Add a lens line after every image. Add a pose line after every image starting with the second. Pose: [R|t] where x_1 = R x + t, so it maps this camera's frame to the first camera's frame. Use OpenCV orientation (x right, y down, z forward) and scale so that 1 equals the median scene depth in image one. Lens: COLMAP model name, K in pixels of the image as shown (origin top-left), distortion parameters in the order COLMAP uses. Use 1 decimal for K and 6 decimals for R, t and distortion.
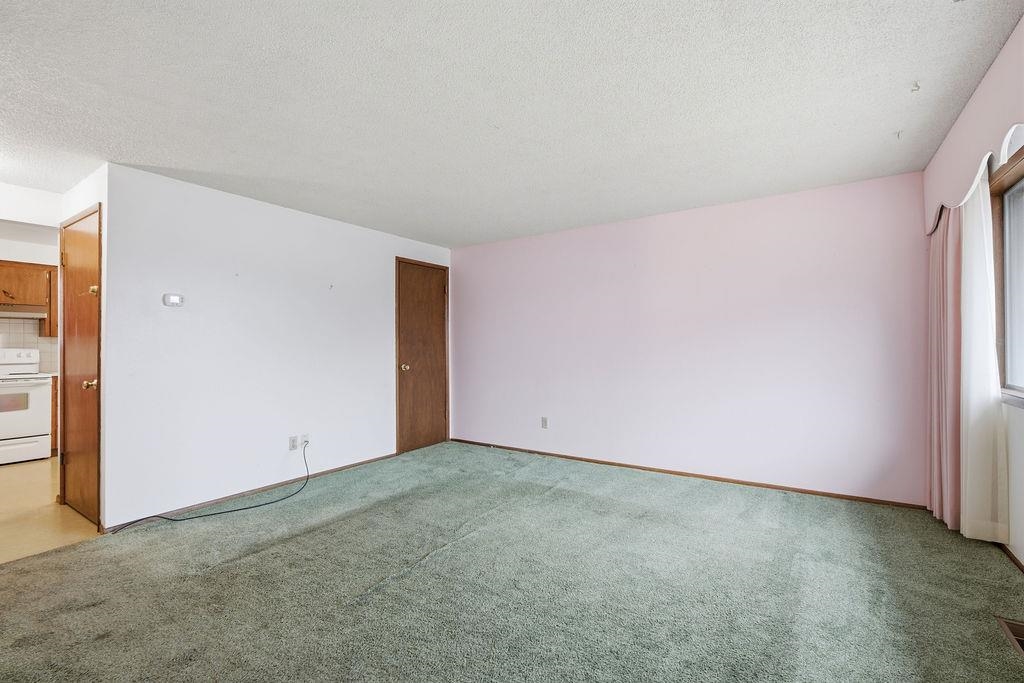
lens RADIAL K [[448.8, 0, 507.9], [0, 448.8, 345.5], [0, 0, 1]] dist [-0.002868, -0.000534]
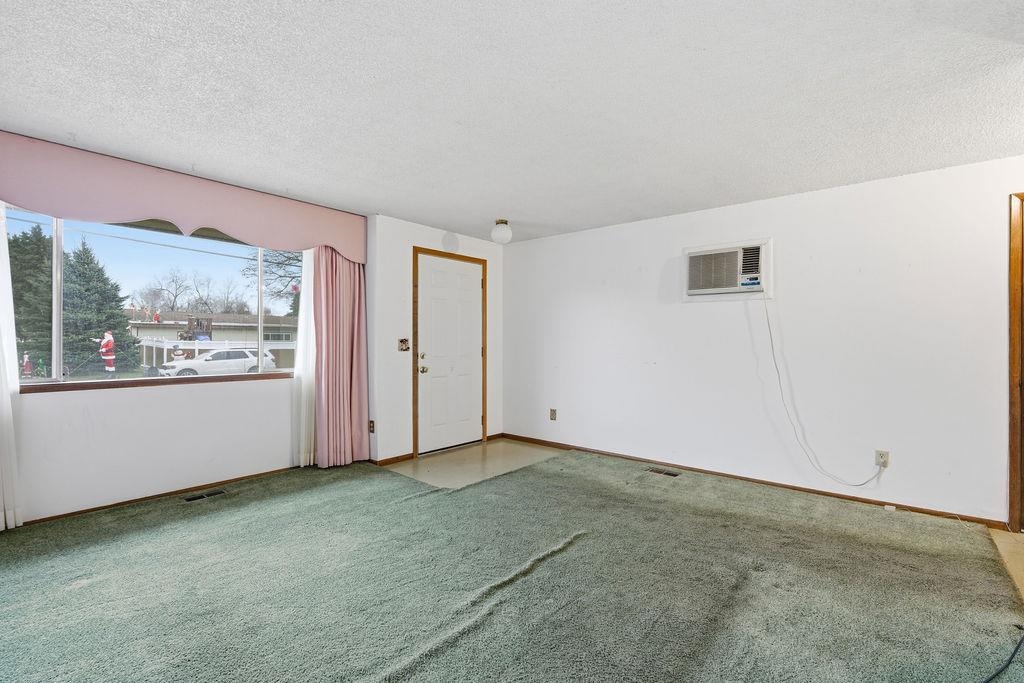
lens RADIAL K [[468.8, 0, 512.0], [0, 468.8, 341.5], [0, 0, 1]] dist [-0.001000, -0.000097]
pose [[-0.996759, 0.003201, 0.080387, -0.181341], [0.003309, 0.999994, 0.001217, -0.002408], [-0.080383, 0.001479, -0.996763, 1.740117]]
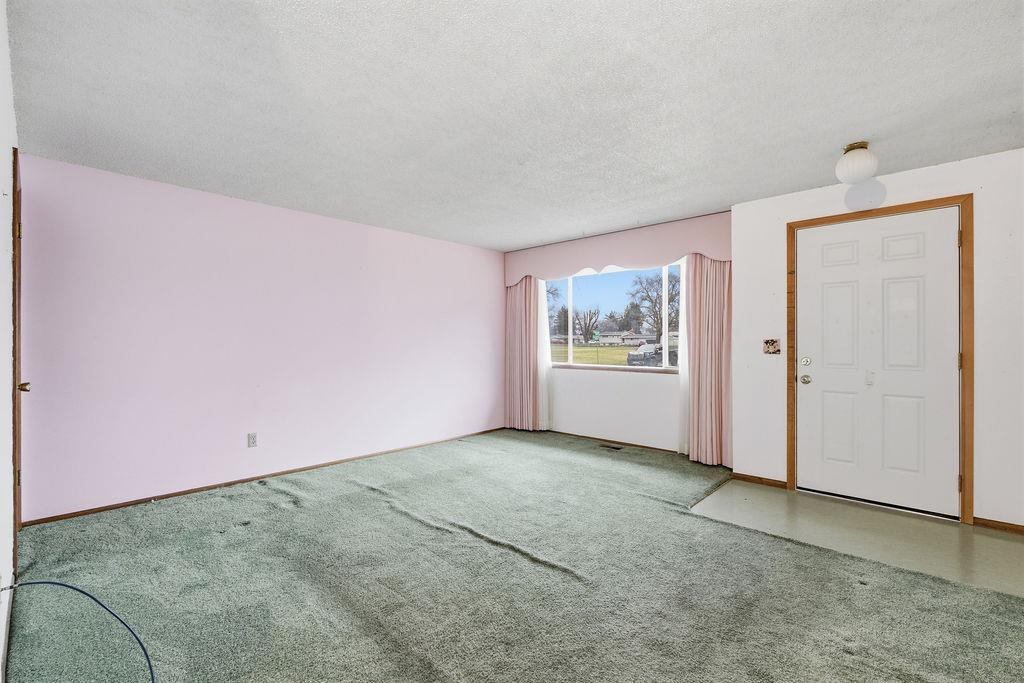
lens RADIAL K [[448.8, 0, 507.9], [0, 448.8, 345.5], [0, 0, 1]] dist [-0.002868, -0.000534]
pose [[0.156351, 0.000627, 0.987701, -1.061366], [0.001132, 0.999999, -0.000814, 0.006363], [-0.987701, 0.001246, 0.156351, 0.711639]]
